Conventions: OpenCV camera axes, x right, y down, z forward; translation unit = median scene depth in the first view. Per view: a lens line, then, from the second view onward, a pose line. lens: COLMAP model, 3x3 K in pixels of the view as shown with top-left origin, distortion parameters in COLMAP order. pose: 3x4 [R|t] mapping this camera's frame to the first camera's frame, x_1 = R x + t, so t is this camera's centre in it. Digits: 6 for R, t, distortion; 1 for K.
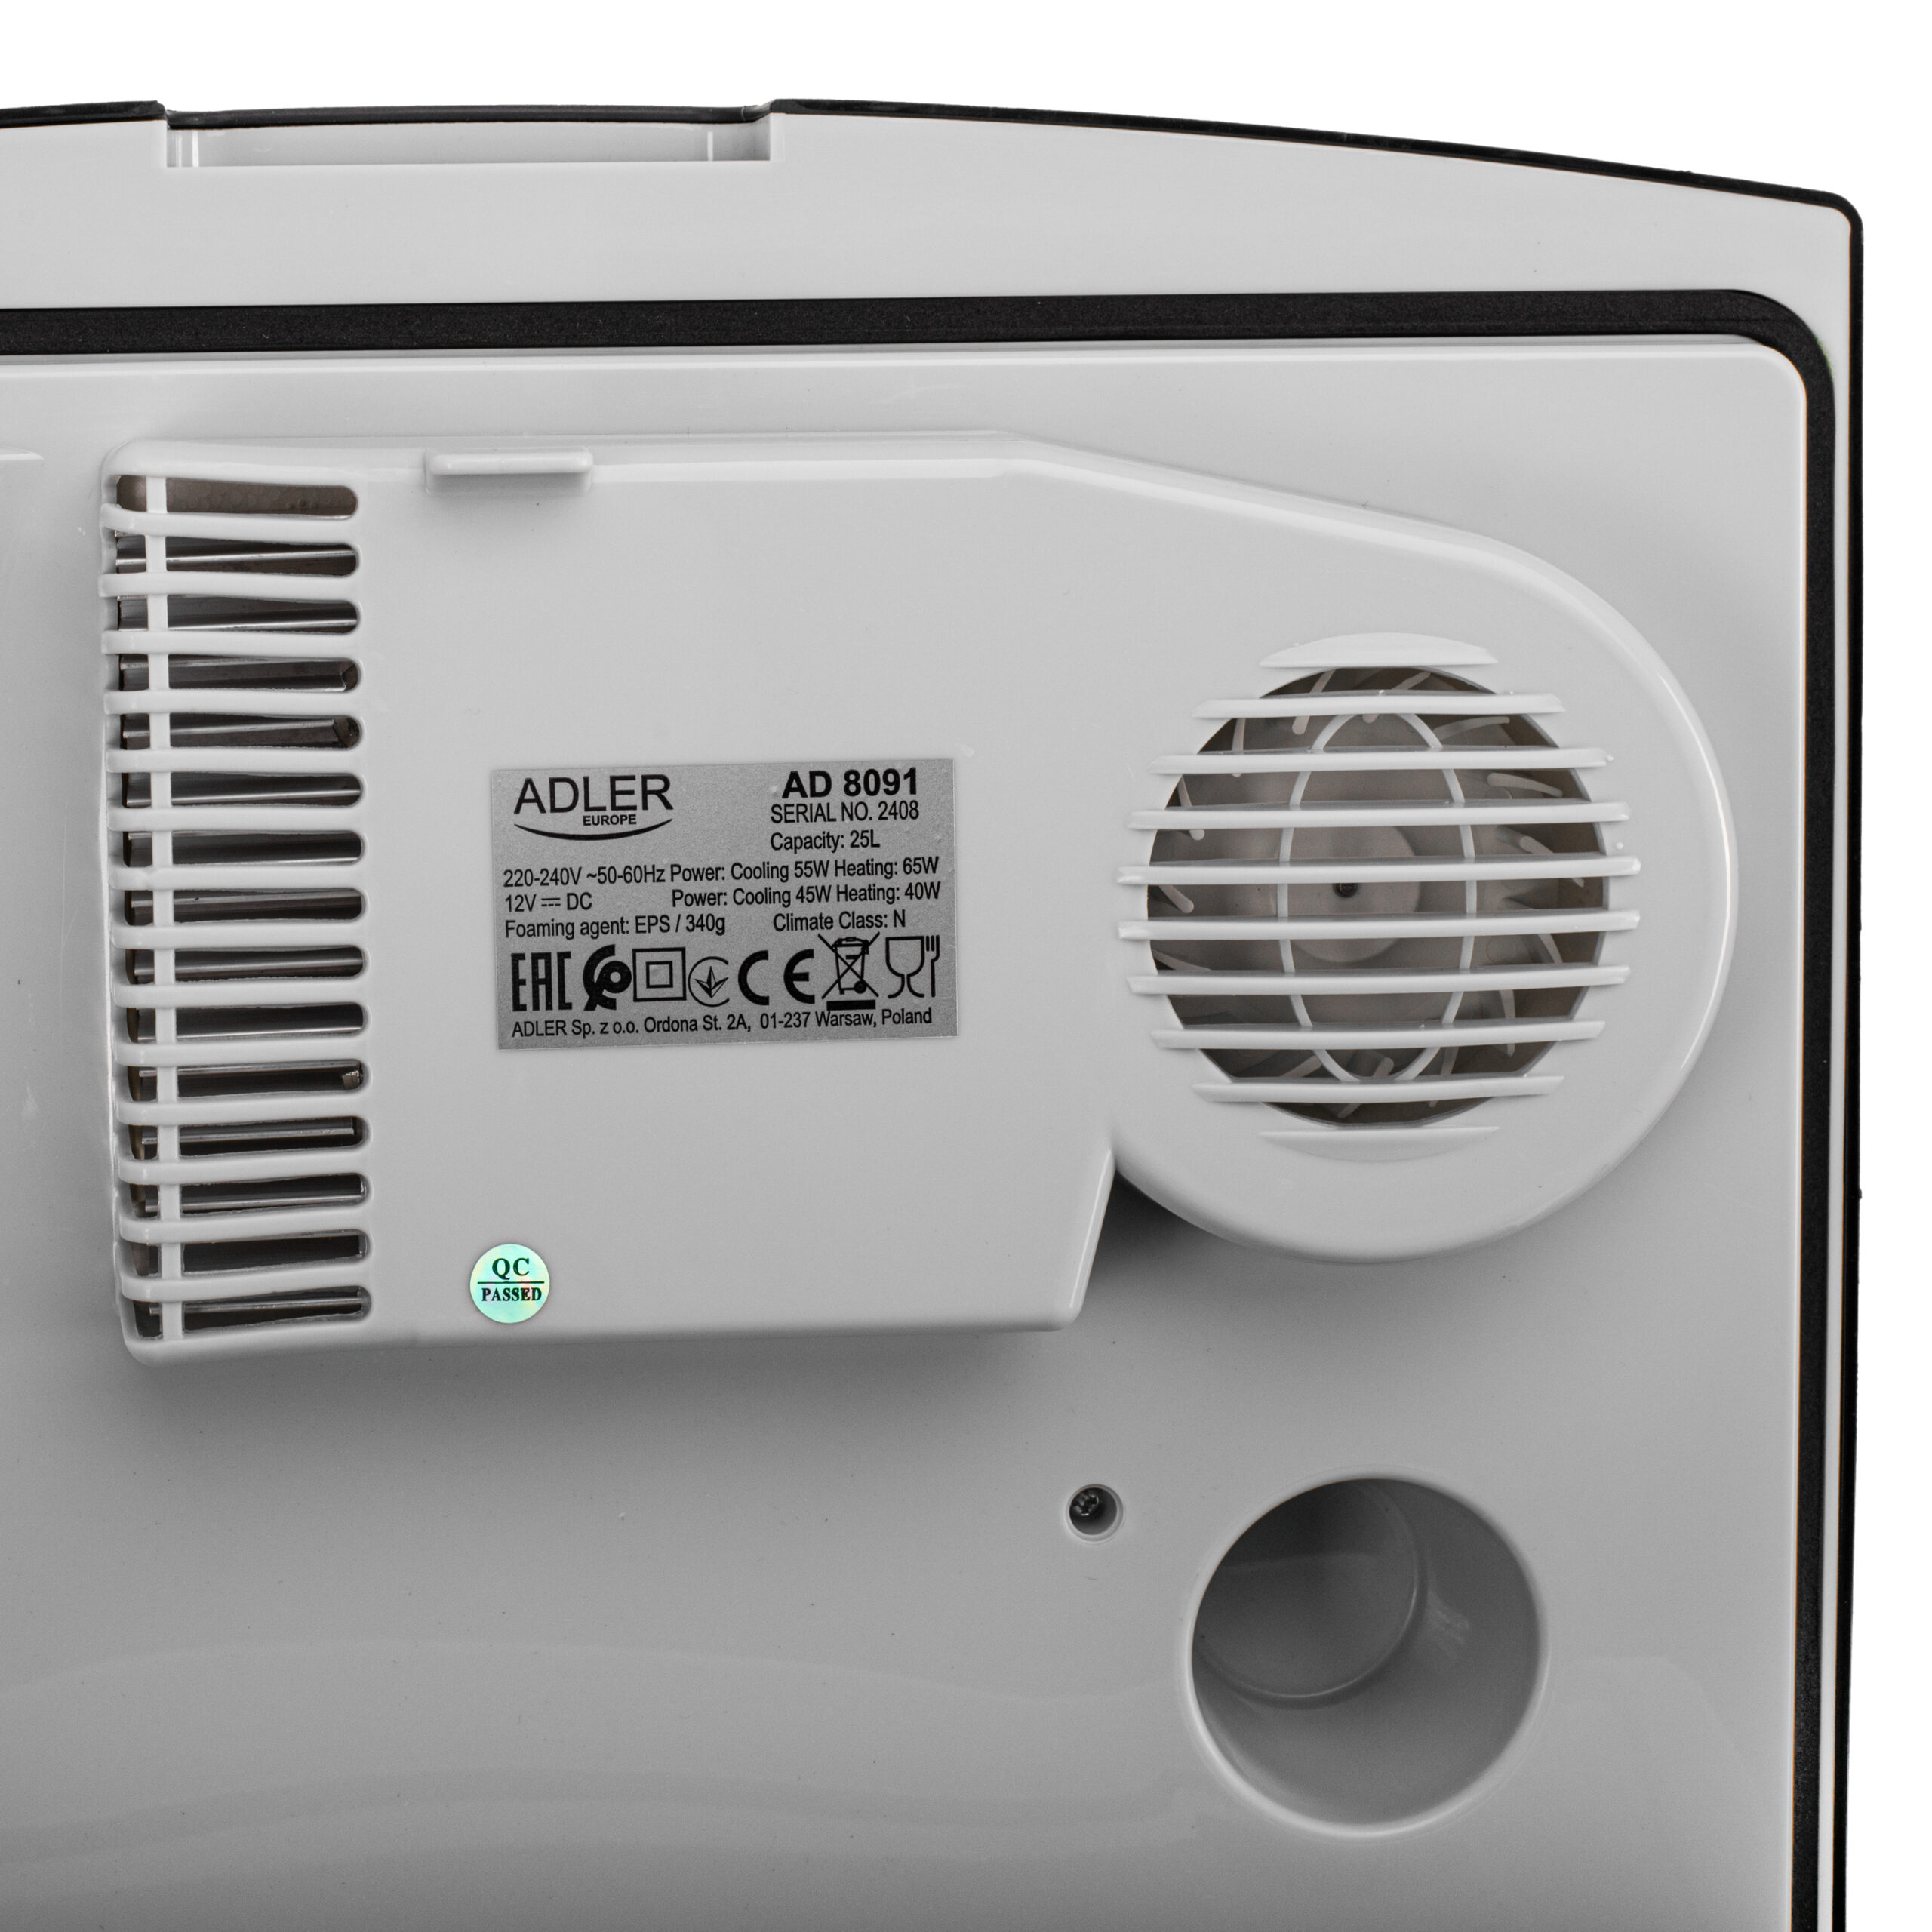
lens RADIAL K [[5346.8, 0, 955.7], [0, 5346.8, 959.8], [0, 0, 1]] dist [-0.360019, 0.000000]
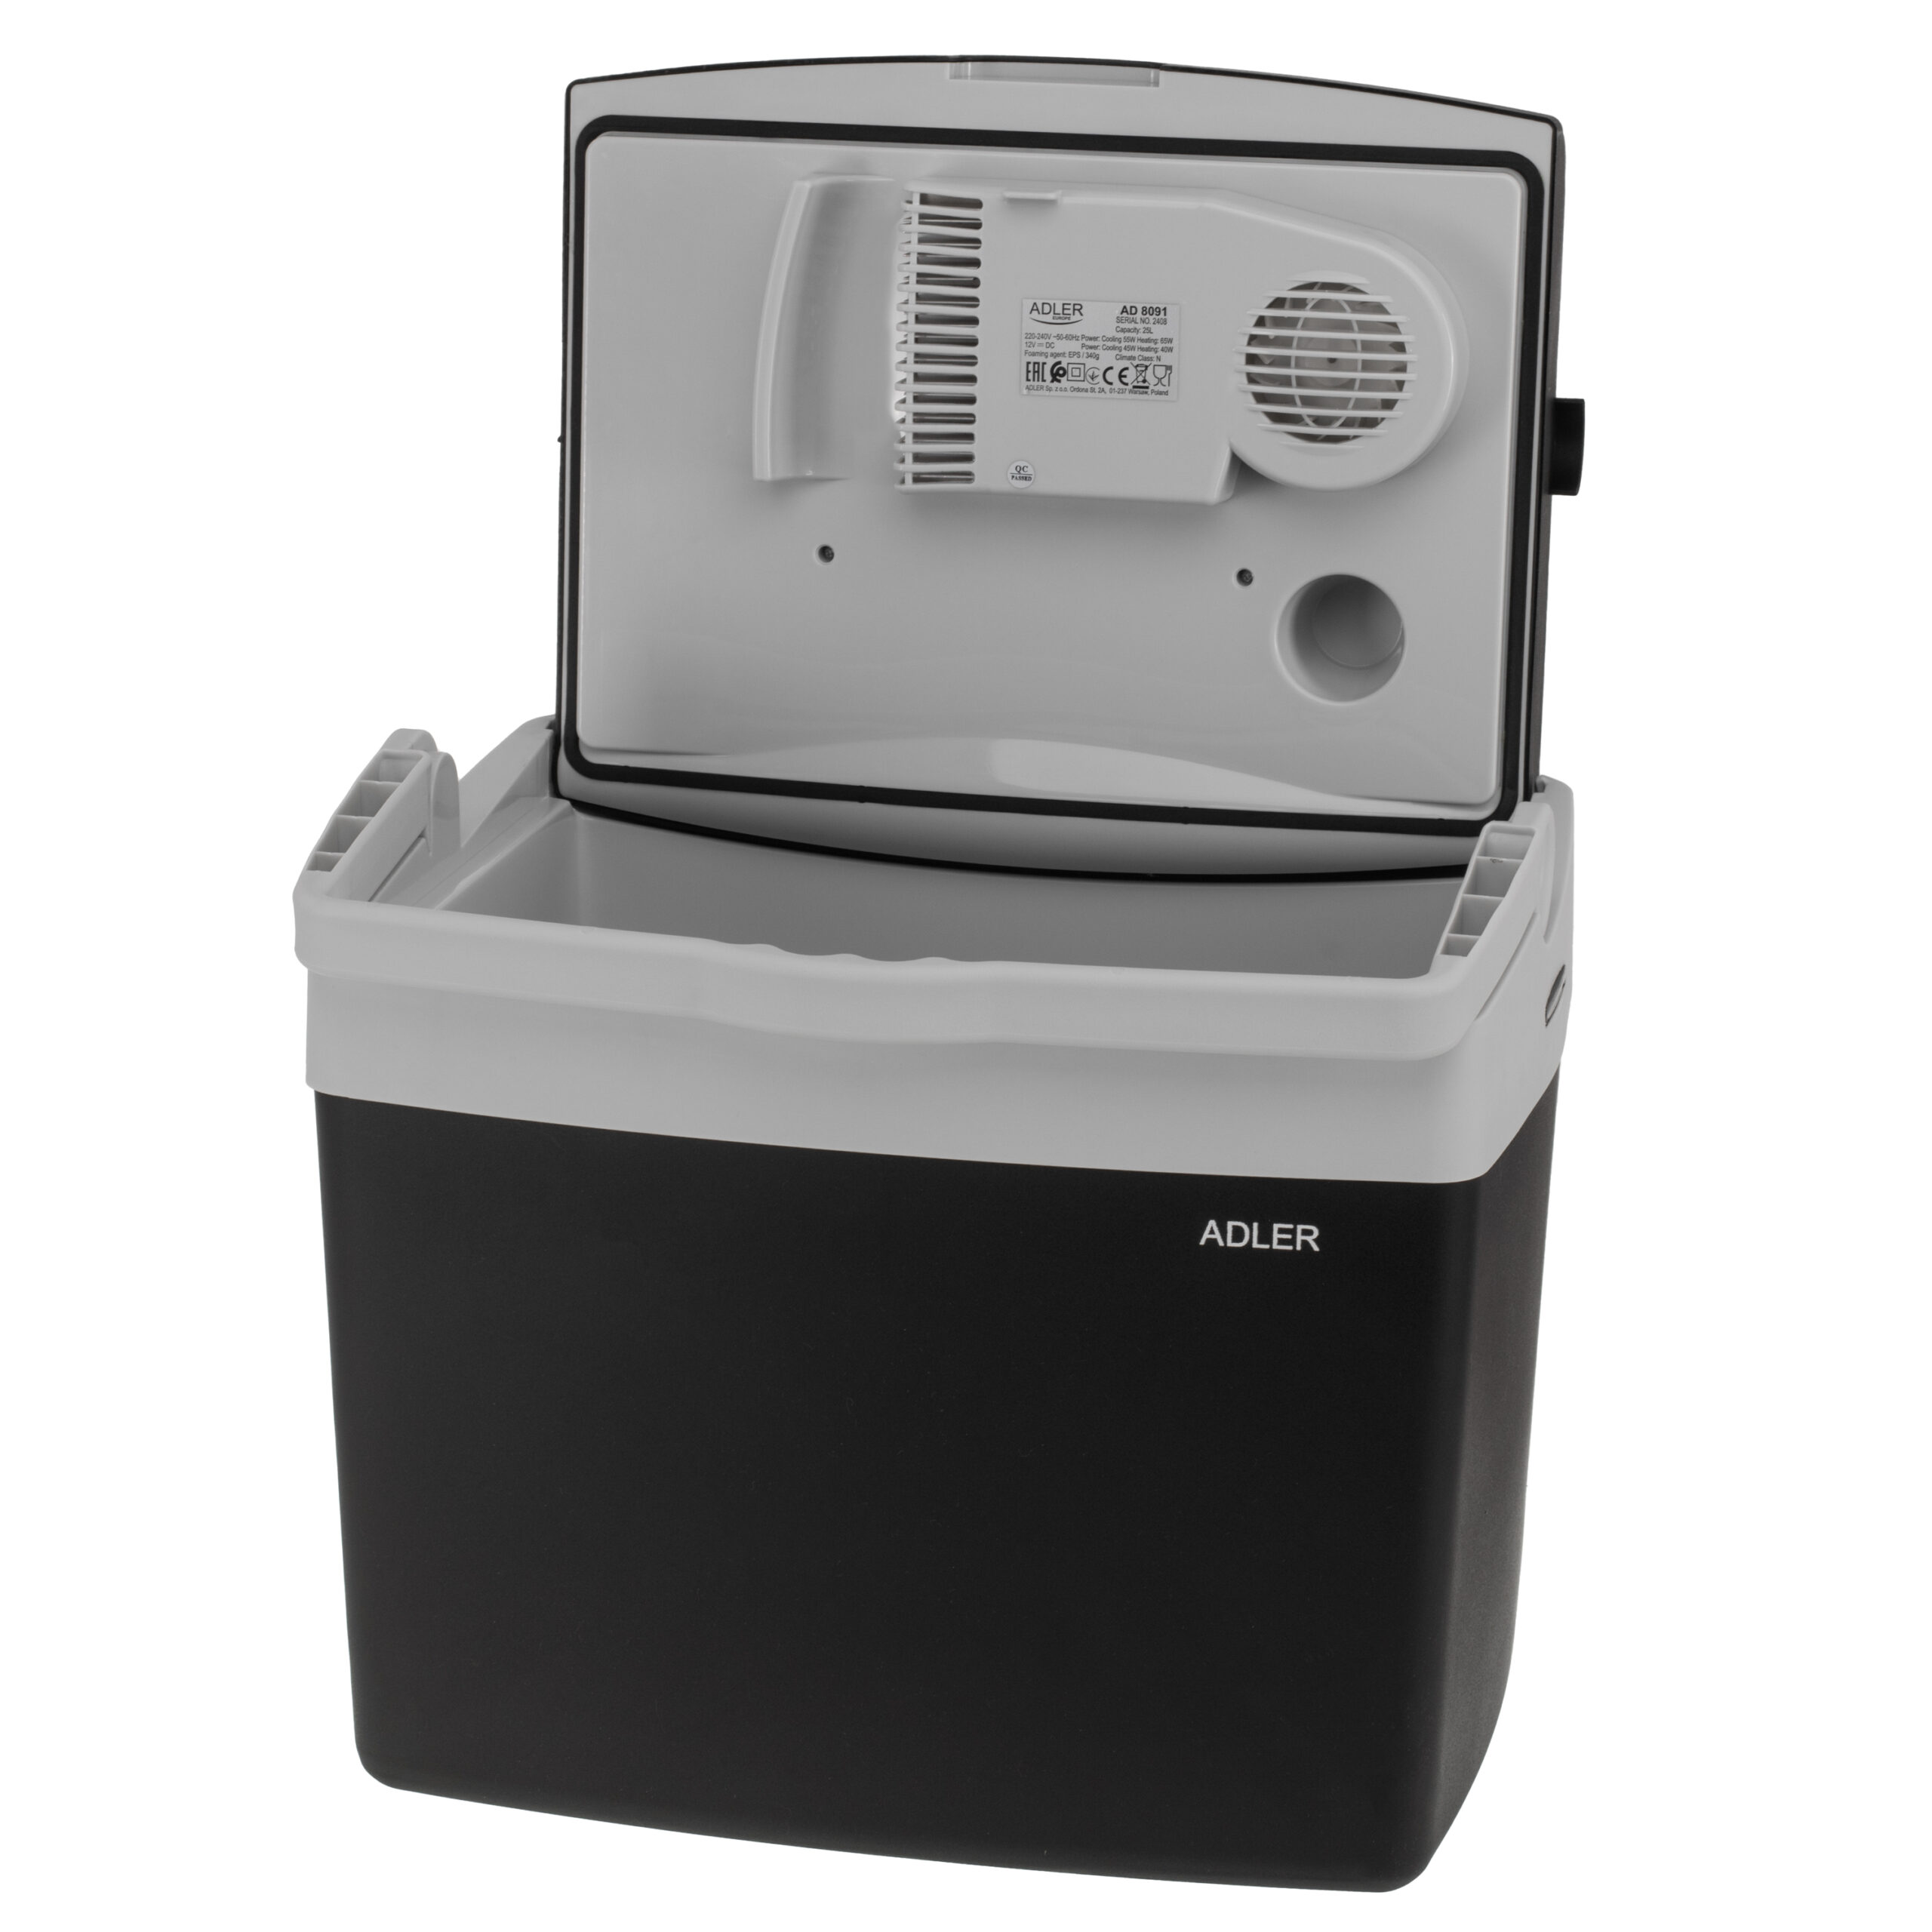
lens RADIAL K [[5346.8, 0, 962.0], [0, 5346.8, 972.7], [0, 0, 1]] dist [-0.360019, 0.000000]
pose [[0.941920, 0.101198, -0.320228, 0.845159], [-0.065850, 0.990663, 0.119378, -0.015072], [0.329319, -0.091357, 0.939789, -1.770281]]
